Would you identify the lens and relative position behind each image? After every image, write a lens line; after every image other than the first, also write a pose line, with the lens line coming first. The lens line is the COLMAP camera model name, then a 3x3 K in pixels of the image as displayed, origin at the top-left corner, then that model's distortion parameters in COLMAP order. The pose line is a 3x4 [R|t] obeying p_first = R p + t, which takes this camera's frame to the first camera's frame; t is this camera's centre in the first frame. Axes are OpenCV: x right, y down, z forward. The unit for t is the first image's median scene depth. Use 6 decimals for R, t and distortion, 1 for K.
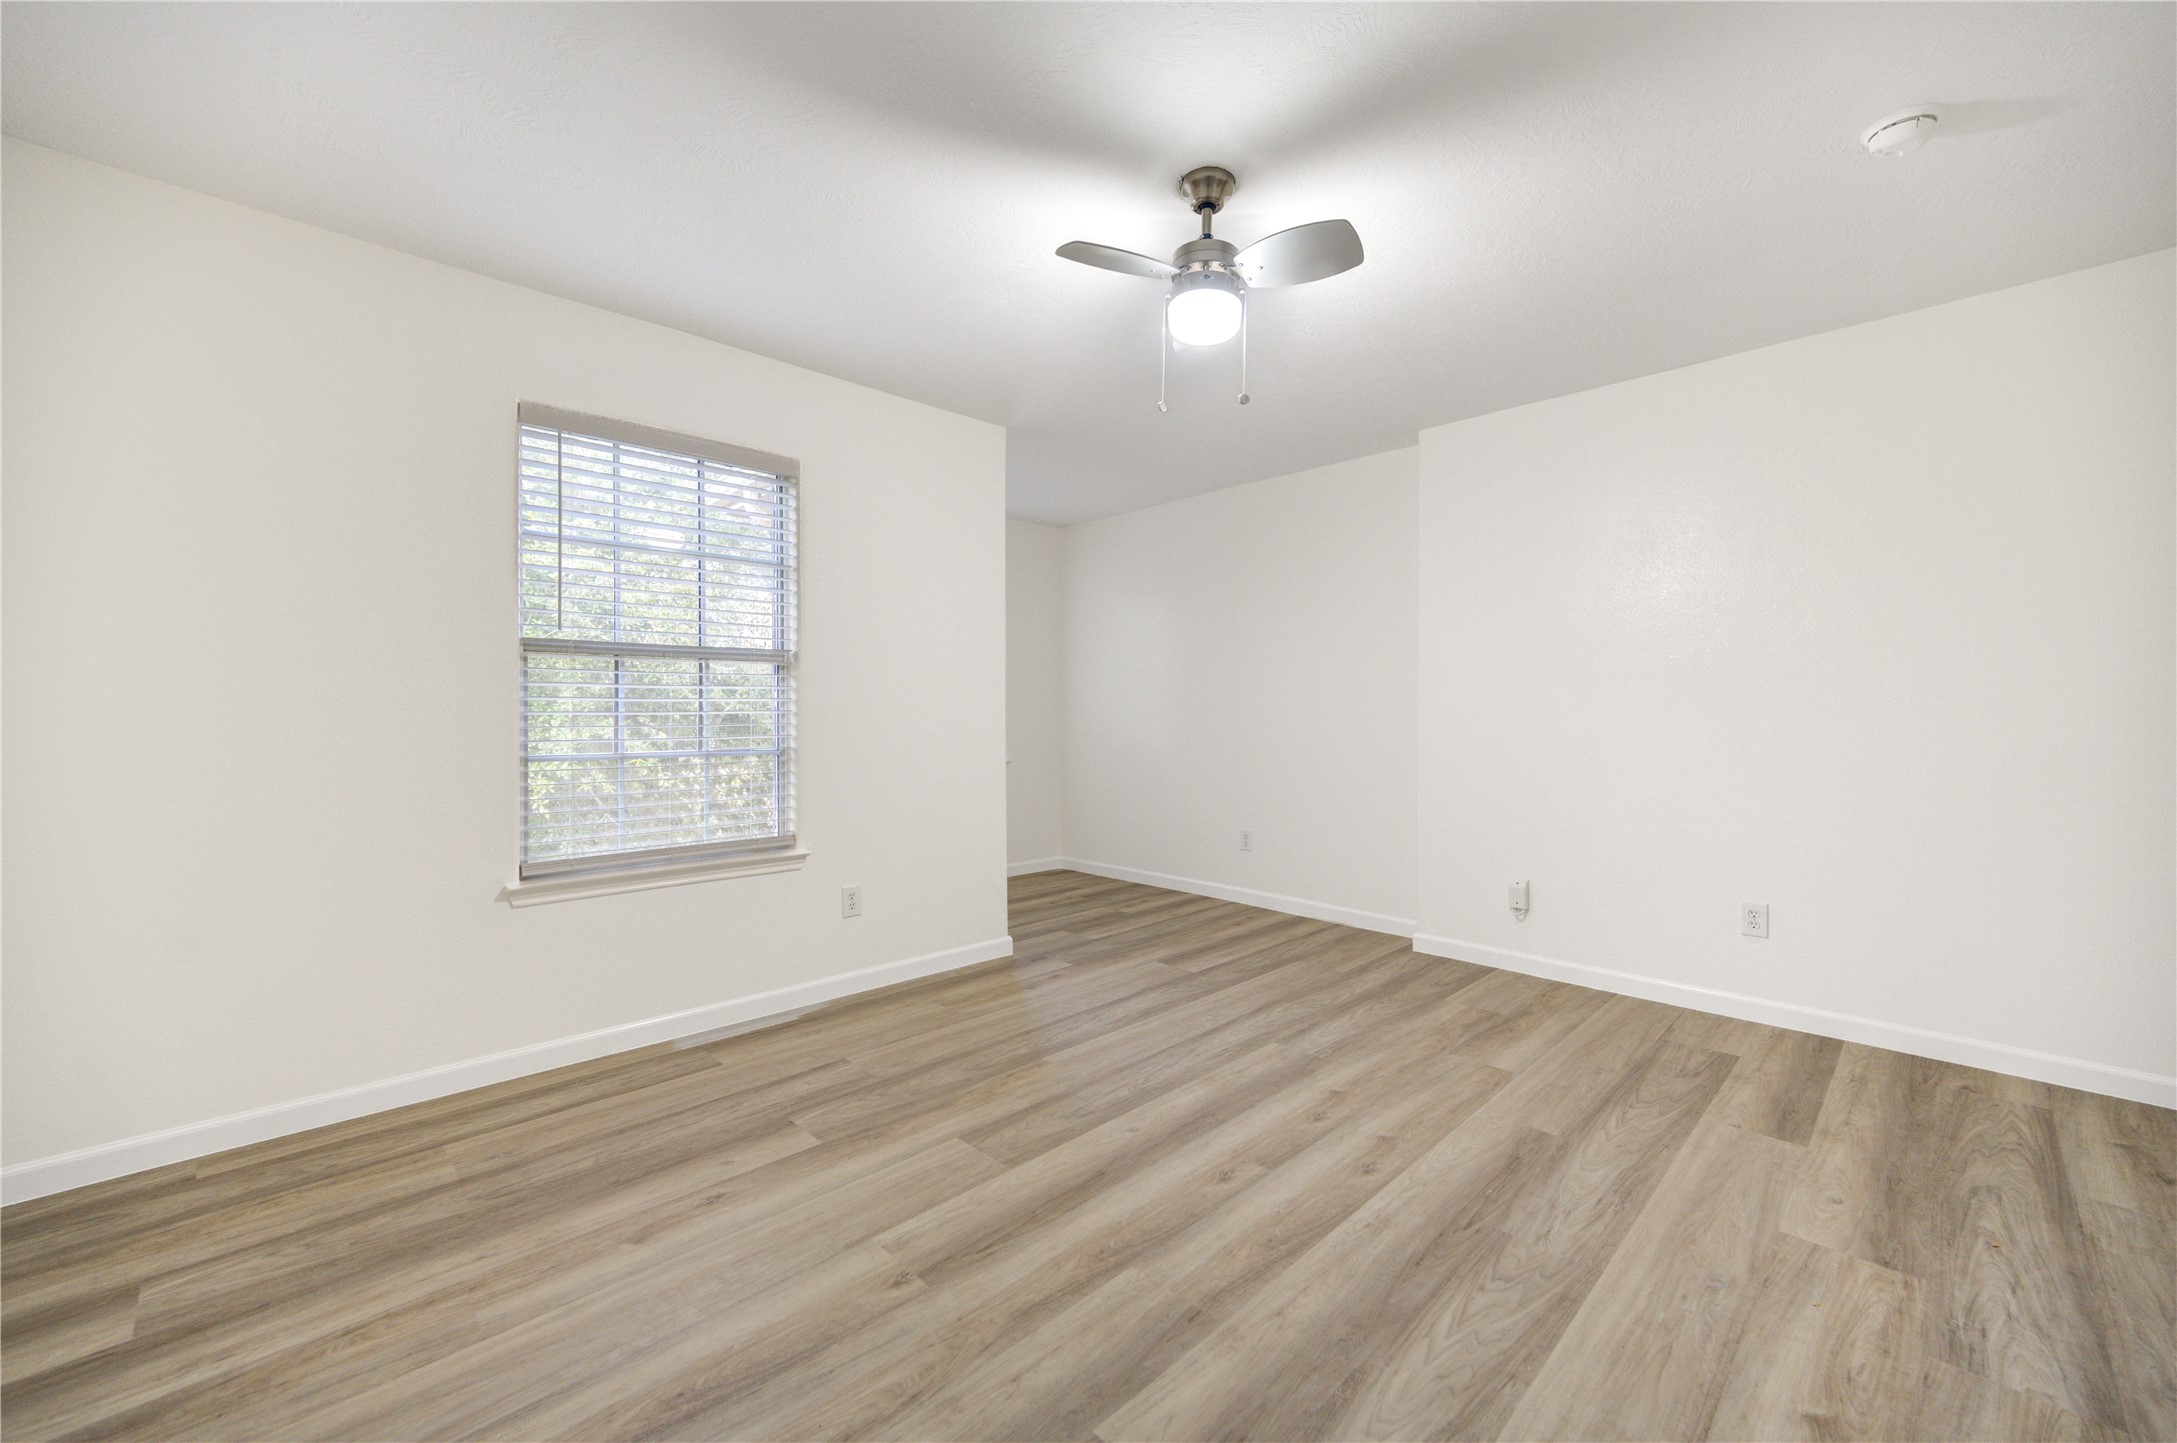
lens RADIAL K [[857.1, 0, 1089.2], [0, 857.1, 719.4], [0, 0, 1]] dist [0.003120, -0.002000]
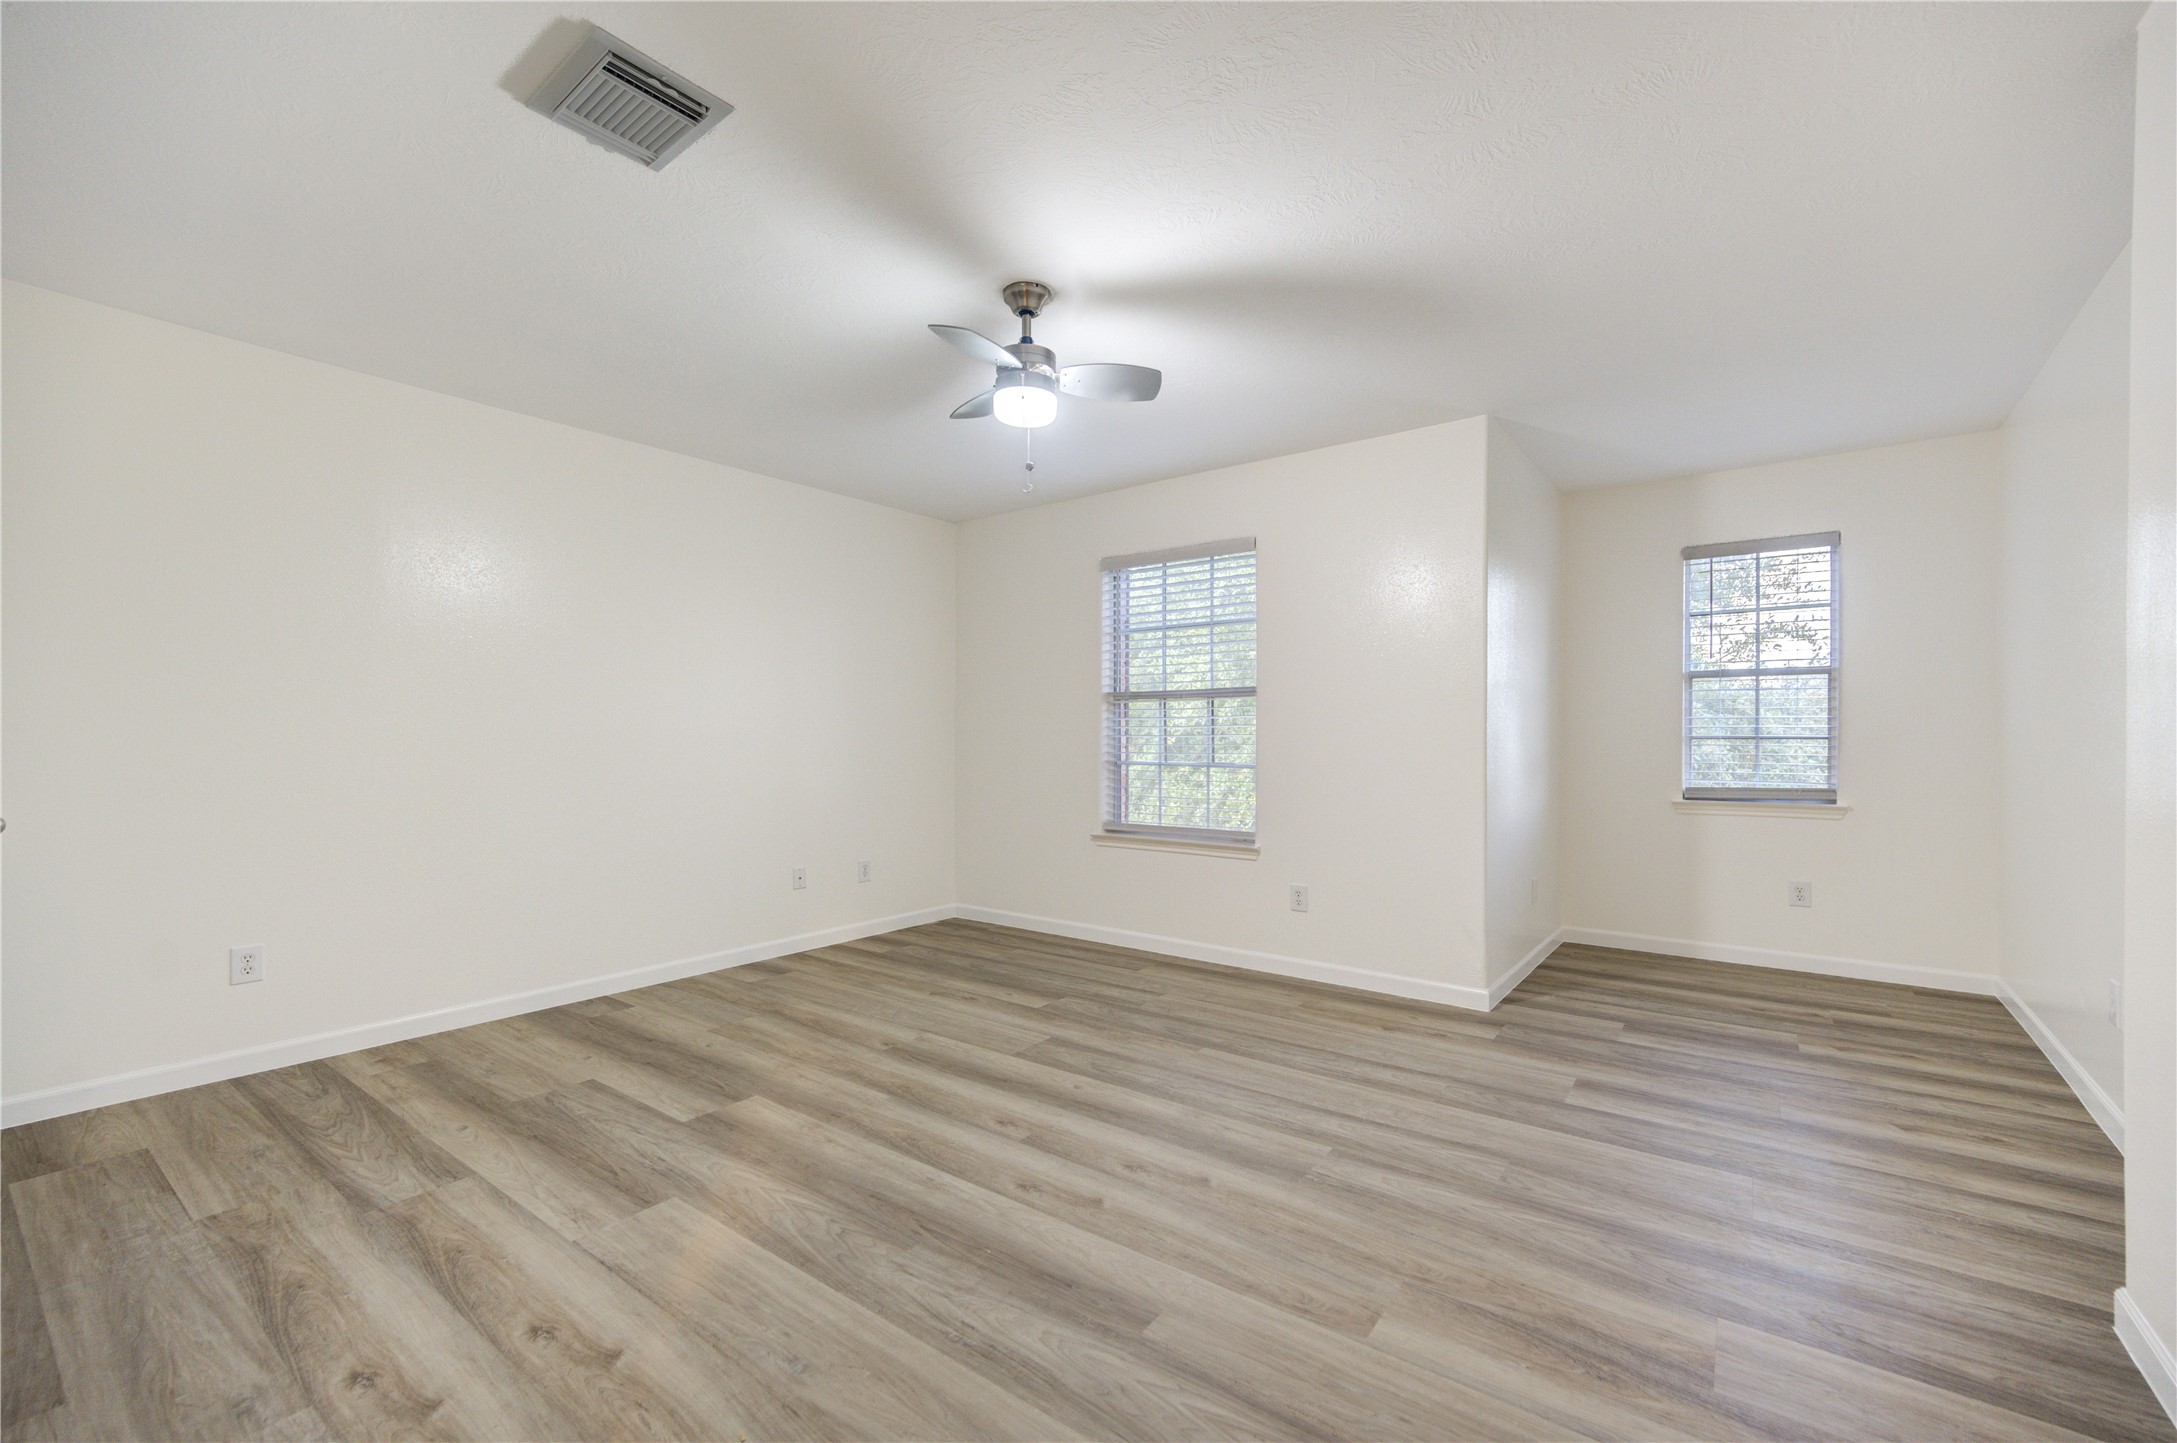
lens RADIAL K [[792.1, 0, 1092.8], [0, 792.1, 734.2], [0, 0, 1]] dist [0.000254, -0.000223]
pose [[0.211243, 0.002438, -0.977431, 1.006195], [-0.010005, 0.999950, 0.000331, -0.011944], [0.977382, 0.009710, 0.211256, 0.695378]]
